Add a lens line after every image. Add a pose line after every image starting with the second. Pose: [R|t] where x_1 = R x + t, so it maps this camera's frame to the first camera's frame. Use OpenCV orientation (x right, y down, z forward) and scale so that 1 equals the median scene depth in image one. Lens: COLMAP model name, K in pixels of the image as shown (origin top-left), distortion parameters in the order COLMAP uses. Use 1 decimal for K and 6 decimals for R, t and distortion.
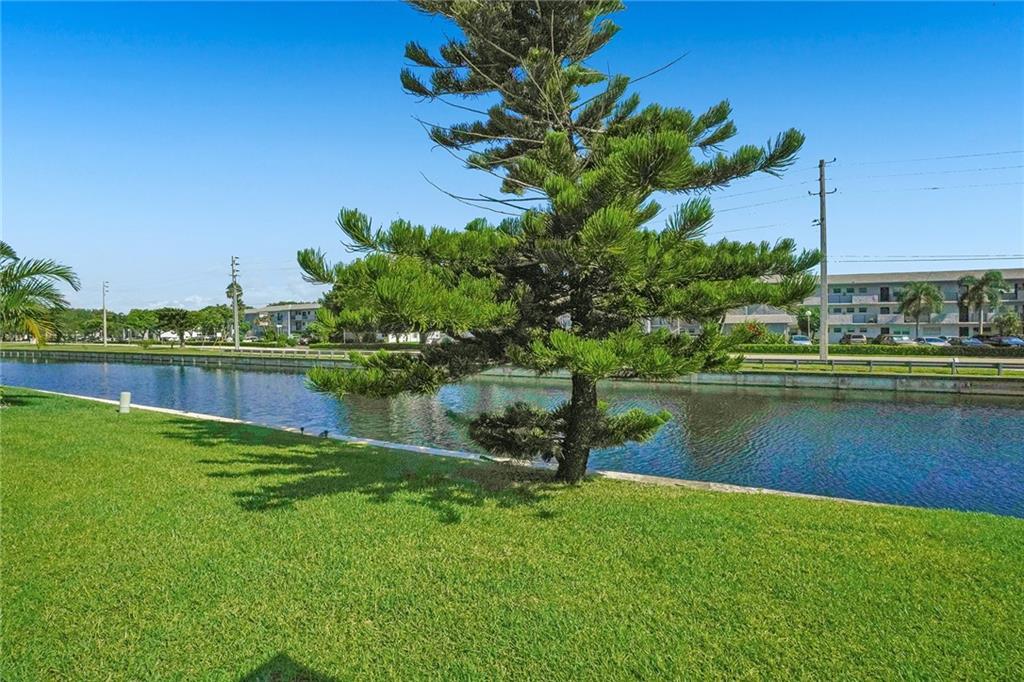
lens RADIAL K [[468.9, 0, 504.3], [0, 468.9, 340.3], [0, 0, 1]] dist [-0.073959, 0.025018]
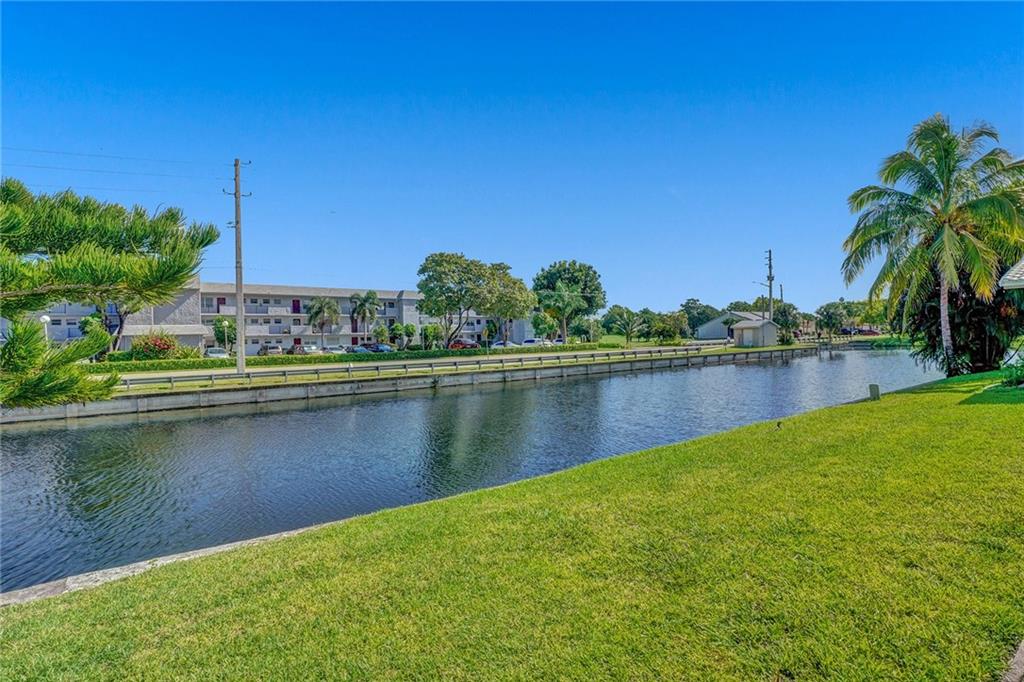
lens RADIAL K [[479.4, 0, 509.3], [0, 479.4, 336.9], [0, 0, 1]] dist [-0.072203, 0.026827]
pose [[0.435432, -0.003174, 0.900216, 0.075130], [0.038319, 0.999153, -0.015012, 0.004382], [-0.899406, 0.041032, 0.435184, 0.082638]]
